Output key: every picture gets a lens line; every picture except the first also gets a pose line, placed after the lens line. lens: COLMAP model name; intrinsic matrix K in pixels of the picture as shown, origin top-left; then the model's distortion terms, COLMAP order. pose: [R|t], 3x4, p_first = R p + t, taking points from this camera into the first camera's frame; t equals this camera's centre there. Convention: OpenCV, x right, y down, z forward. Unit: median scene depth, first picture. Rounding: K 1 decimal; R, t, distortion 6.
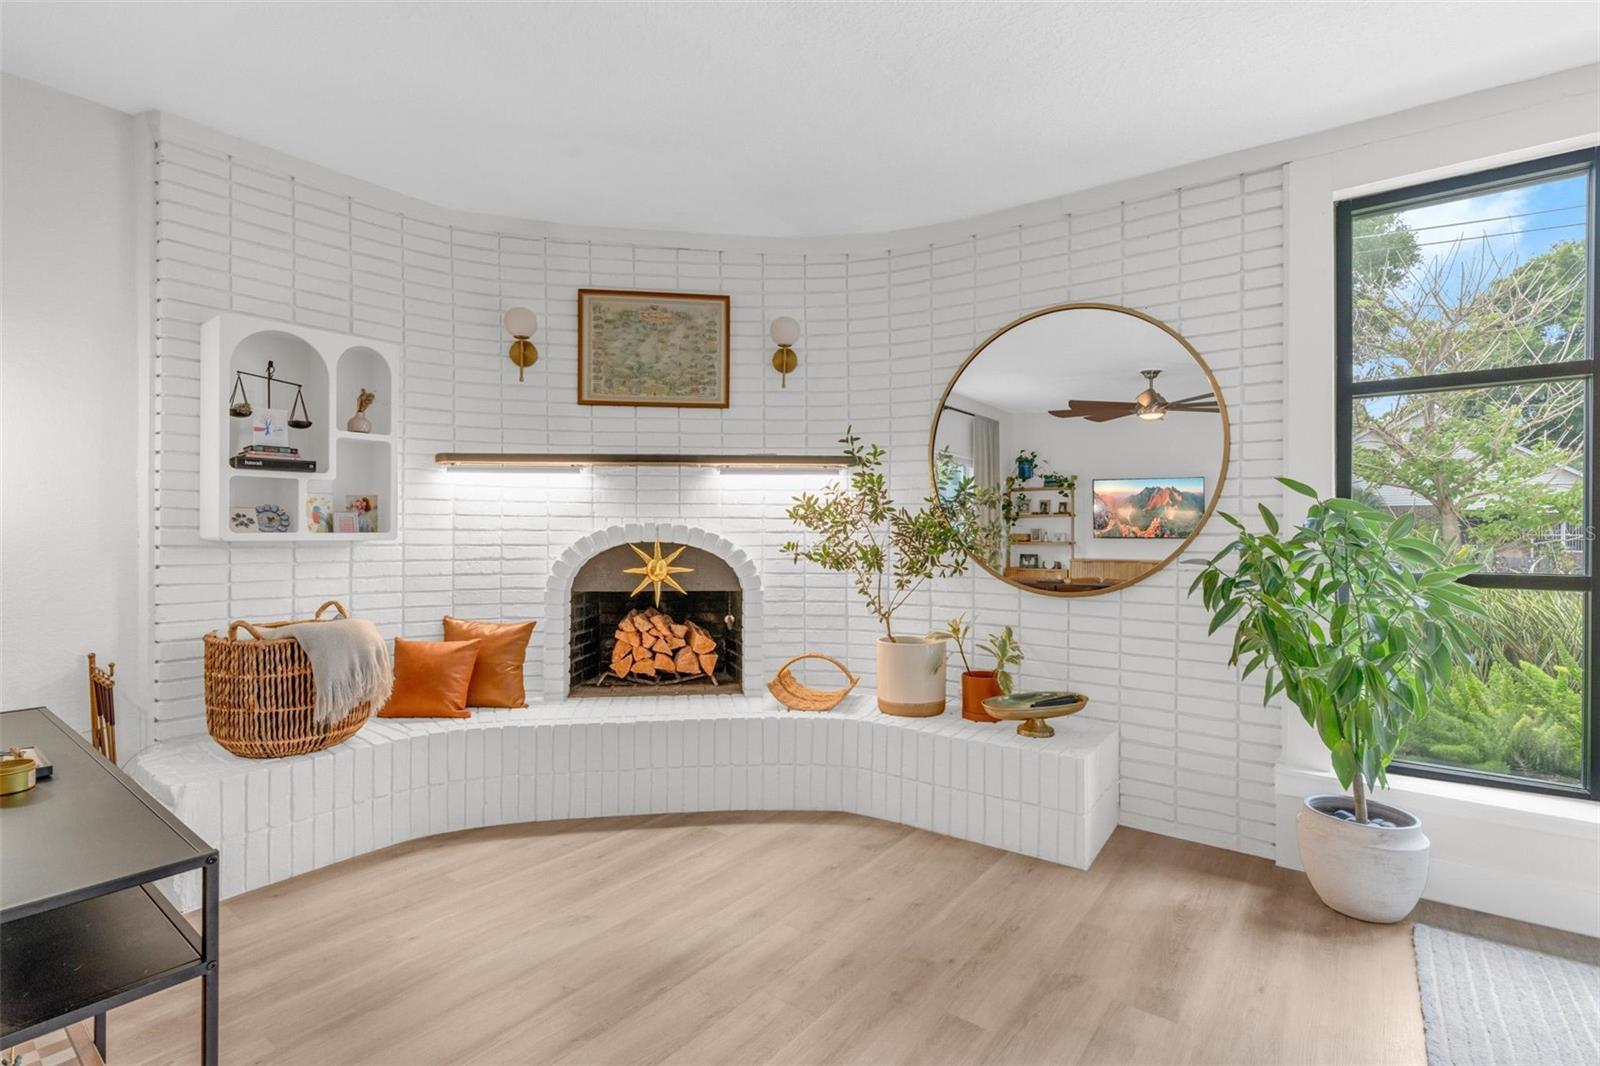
lens RADIAL K [[748.7, 0, 799.3], [0, 748.7, 531.7], [0, 0, 1]] dist [-0.003113, 0.001261]
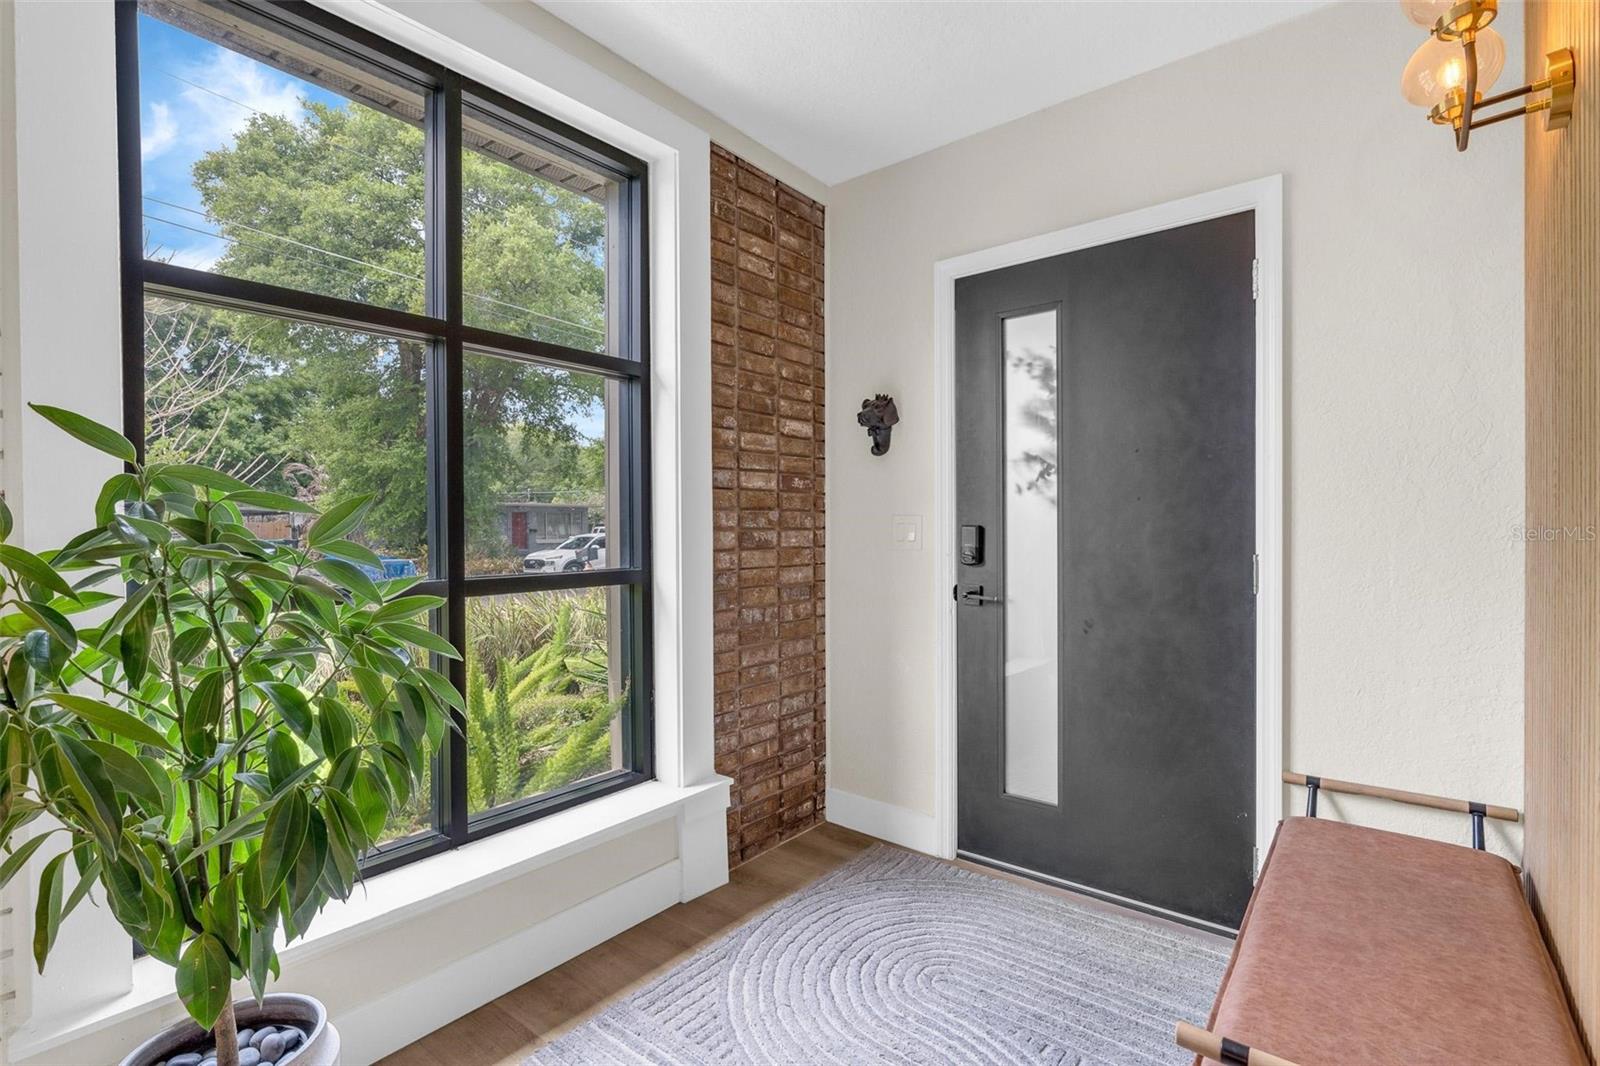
lens RADIAL K [[748.7, 0, 799.3], [0, 748.7, 531.7], [0, 0, 1]] dist [-0.003113, 0.001261]
pose [[0.031026, -0.012366, 0.999442, 0.148468], [0.011028, 0.999867, 0.012029, 0.000019], [-0.999458, 0.010648, 0.031158, 0.376839]]
